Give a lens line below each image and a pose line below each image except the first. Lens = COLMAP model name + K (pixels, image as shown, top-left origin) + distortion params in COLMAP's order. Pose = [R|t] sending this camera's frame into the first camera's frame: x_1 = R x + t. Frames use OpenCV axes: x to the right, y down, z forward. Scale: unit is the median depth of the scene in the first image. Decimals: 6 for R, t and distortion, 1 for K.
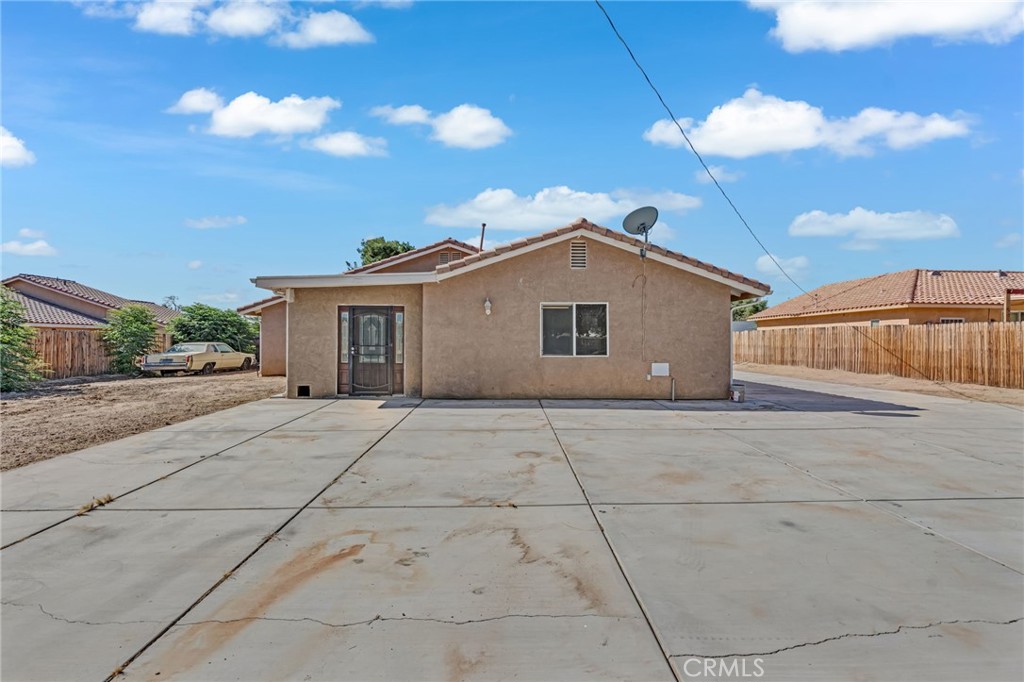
lens RADIAL K [[454.8, 0, 506.8], [0, 454.8, 343.2], [0, 0, 1]] dist [-0.013962, 0.000789]
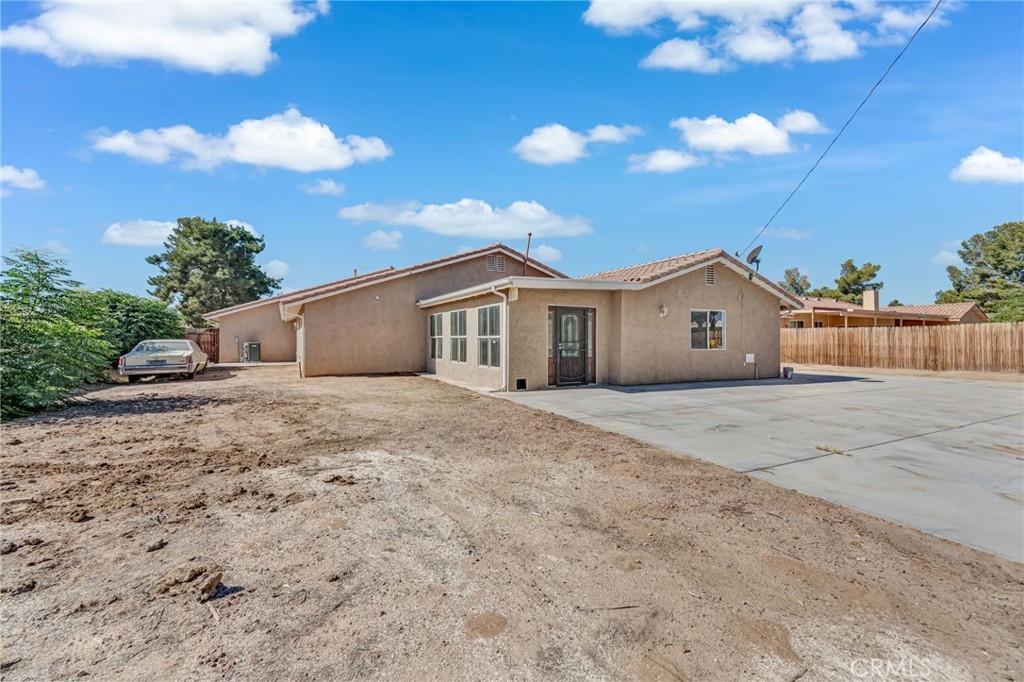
lens RADIAL K [[454.8, 0, 506.8], [0, 454.8, 343.2], [0, 0, 1]] dist [-0.013962, 0.000789]
pose [[0.909199, -0.006941, 0.416304, -0.910266], [0.011502, 0.999898, -0.008451, 0.016659], [-0.416203, 0.012472, 0.909186, 0.029228]]
